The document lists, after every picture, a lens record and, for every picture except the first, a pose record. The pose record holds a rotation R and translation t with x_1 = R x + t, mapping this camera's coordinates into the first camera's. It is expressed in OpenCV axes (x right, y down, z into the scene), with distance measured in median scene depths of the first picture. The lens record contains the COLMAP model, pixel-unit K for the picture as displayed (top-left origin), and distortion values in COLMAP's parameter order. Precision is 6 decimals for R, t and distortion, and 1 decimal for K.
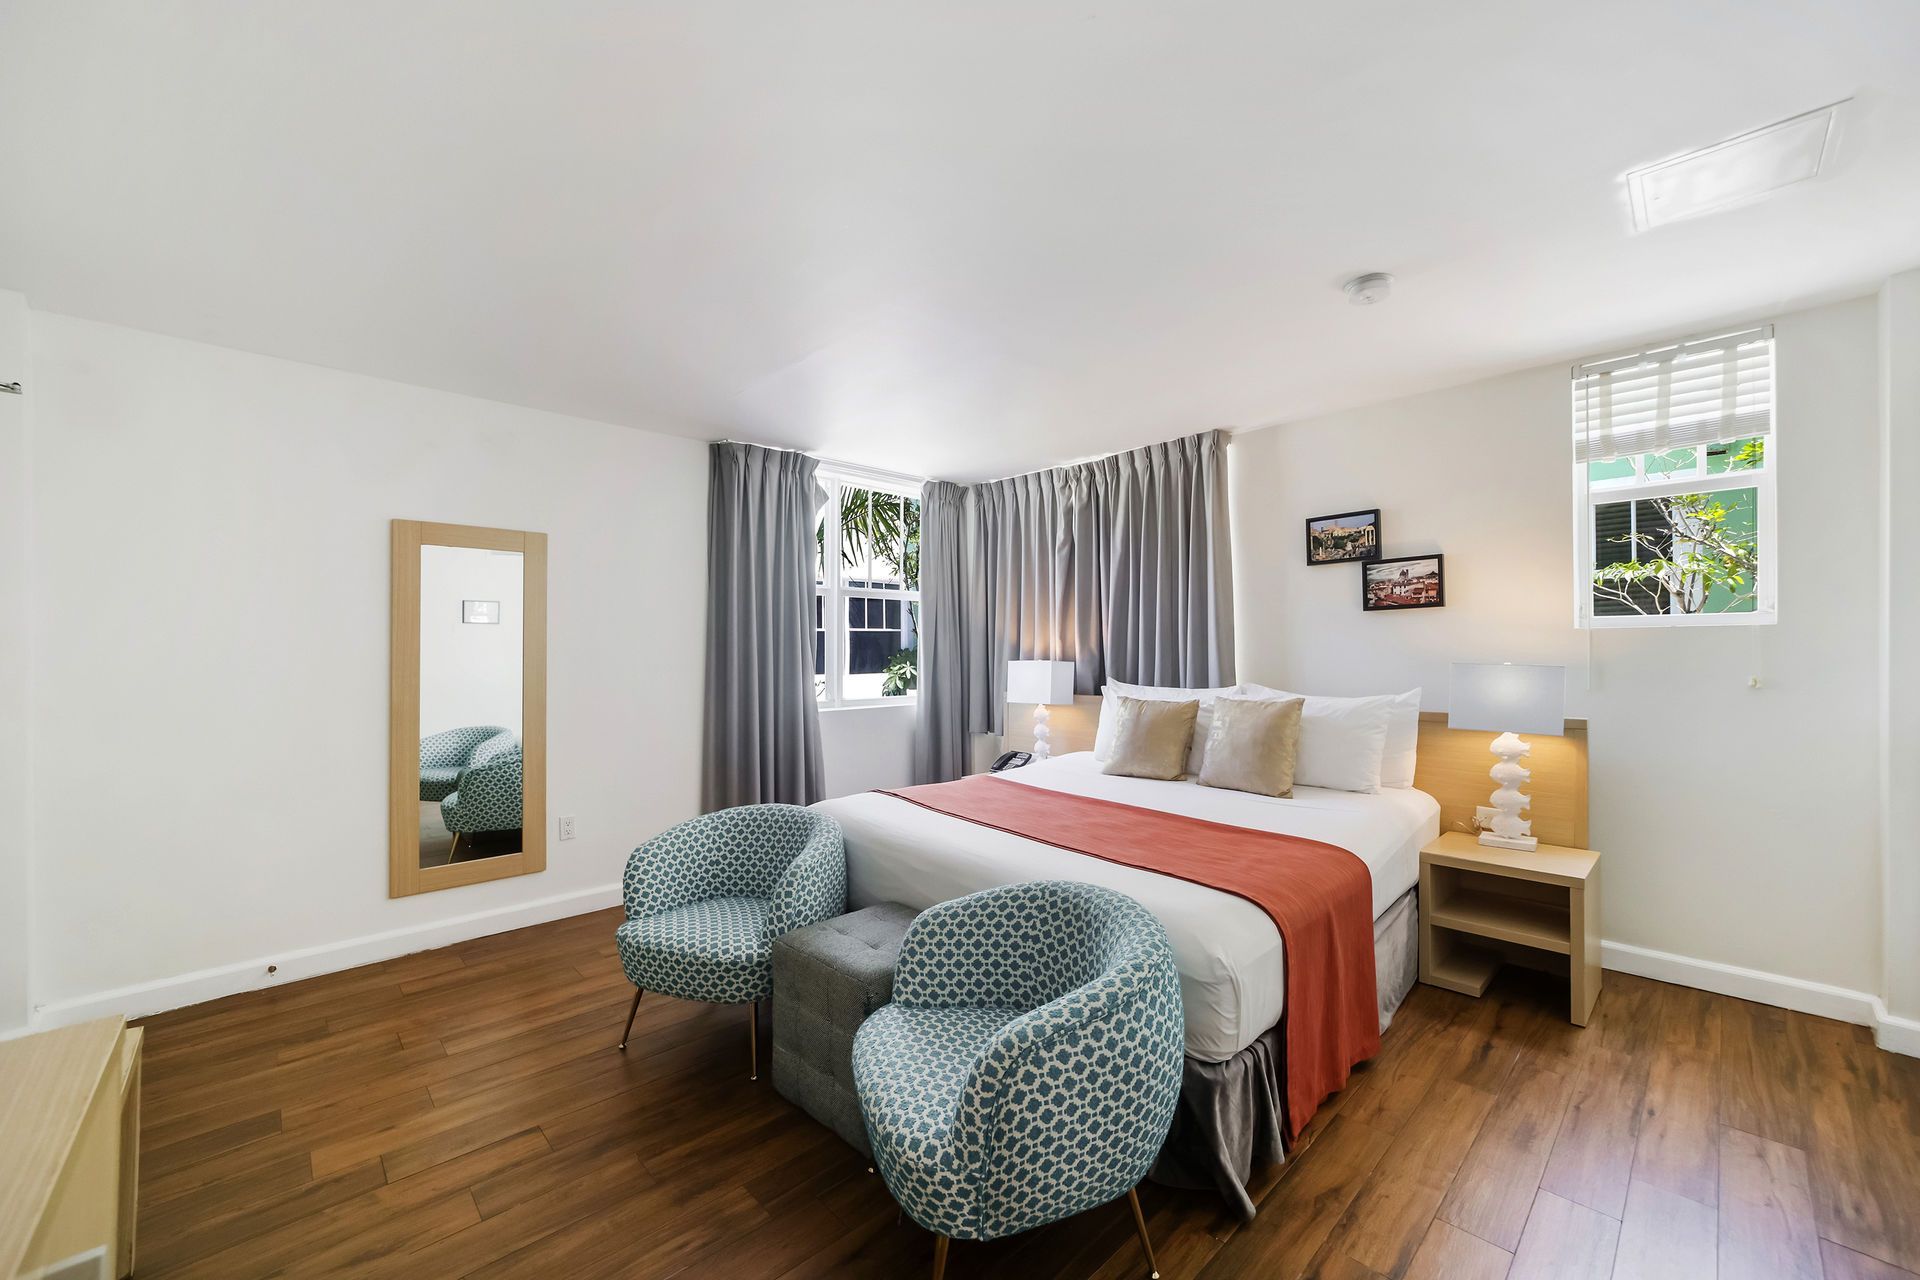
lens RADIAL K [[751.3, 0, 962.2], [0, 751.3, 633.5], [0, 0, 1]] dist [-0.000257, 0.000196]
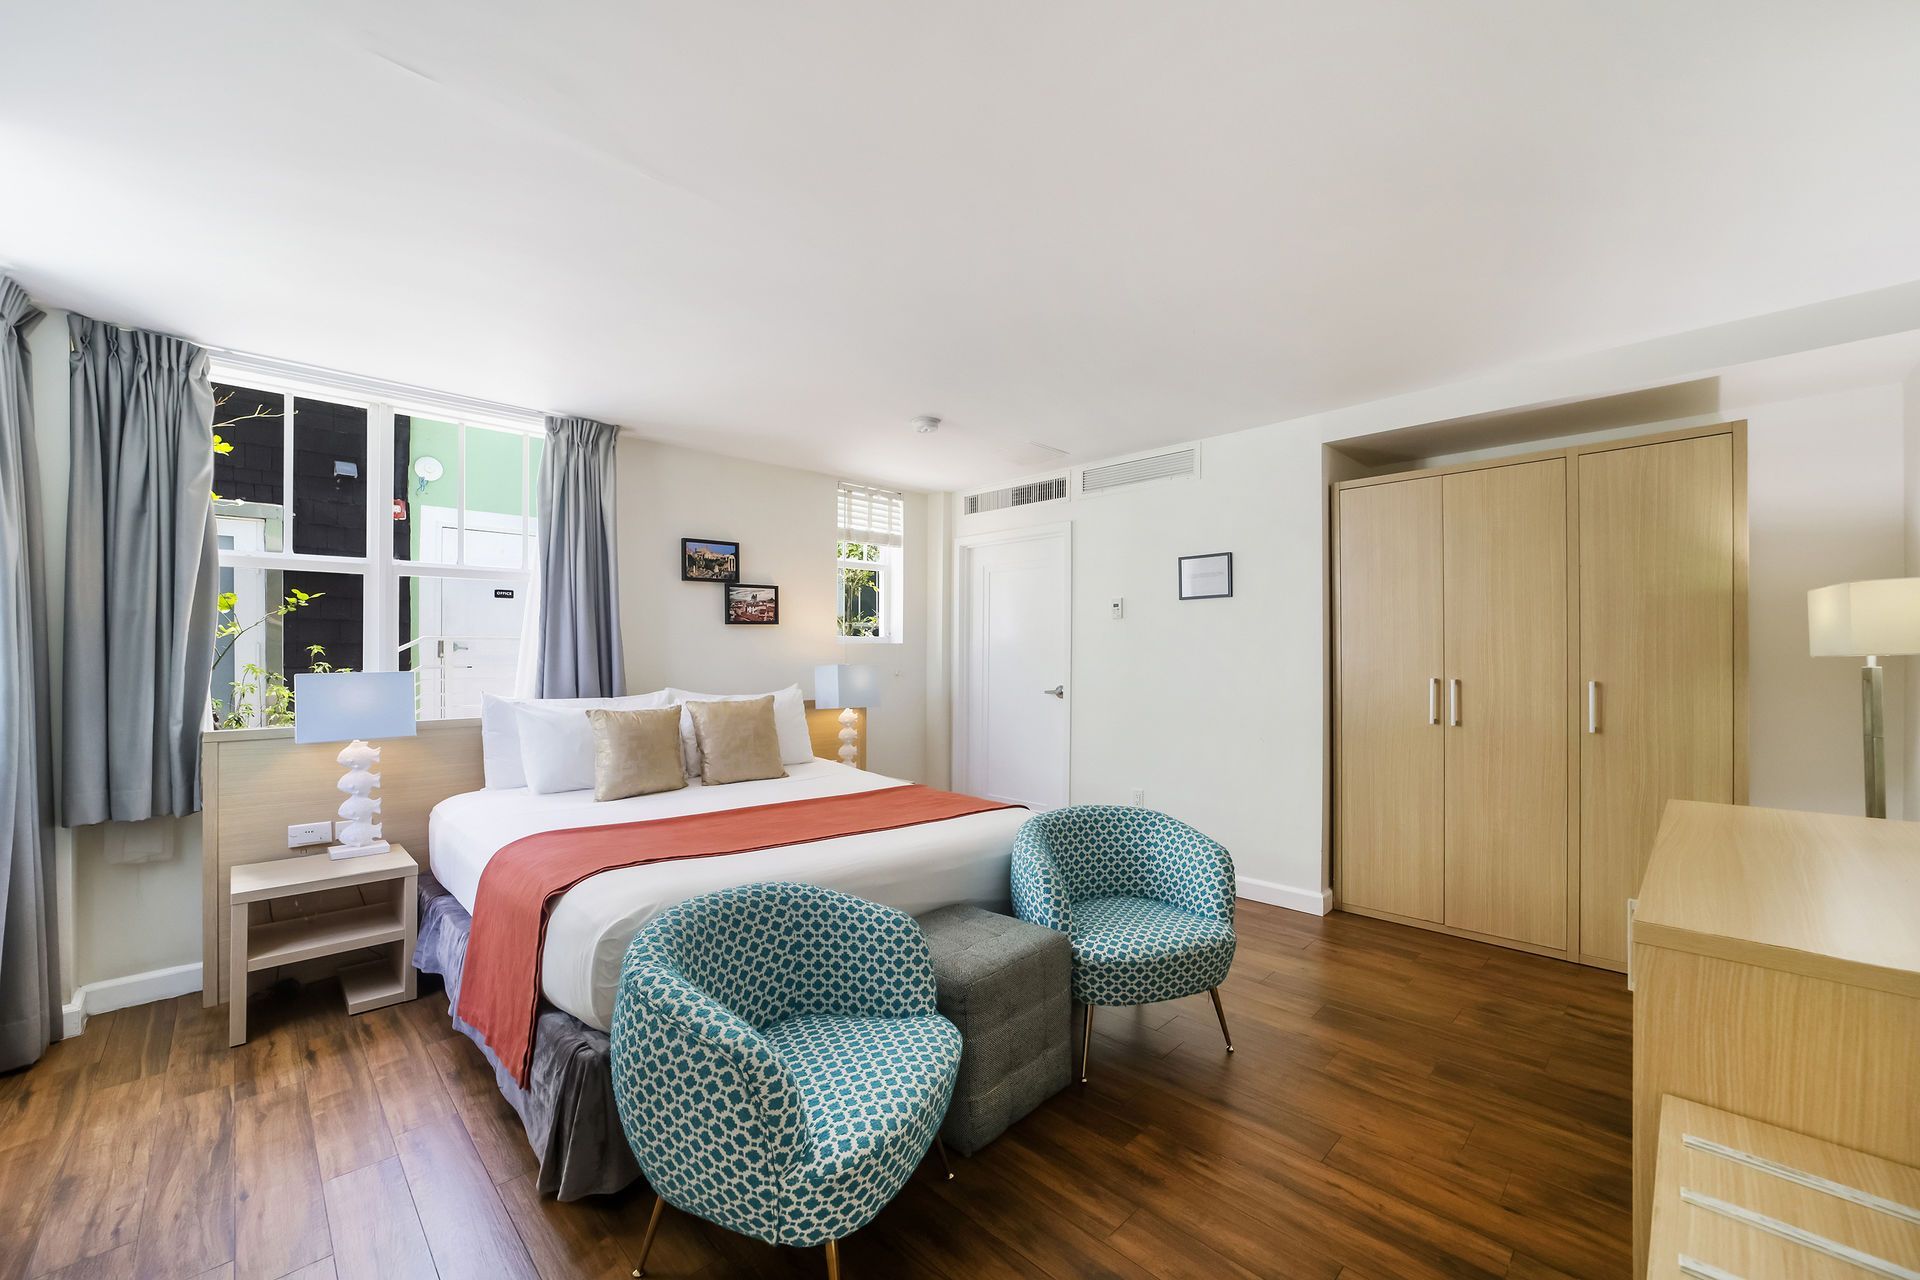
lens RADIAL K [[751.3, 0, 960.8], [0, 751.3, 657.8], [0, 0, 1]] dist [-0.000257, 0.000196]
pose [[-0.005373, -0.004118, 0.999977, -0.694017], [-0.022560, 0.999738, 0.003996, 0.011402], [-0.999731, -0.022538, -0.005464, 0.631718]]
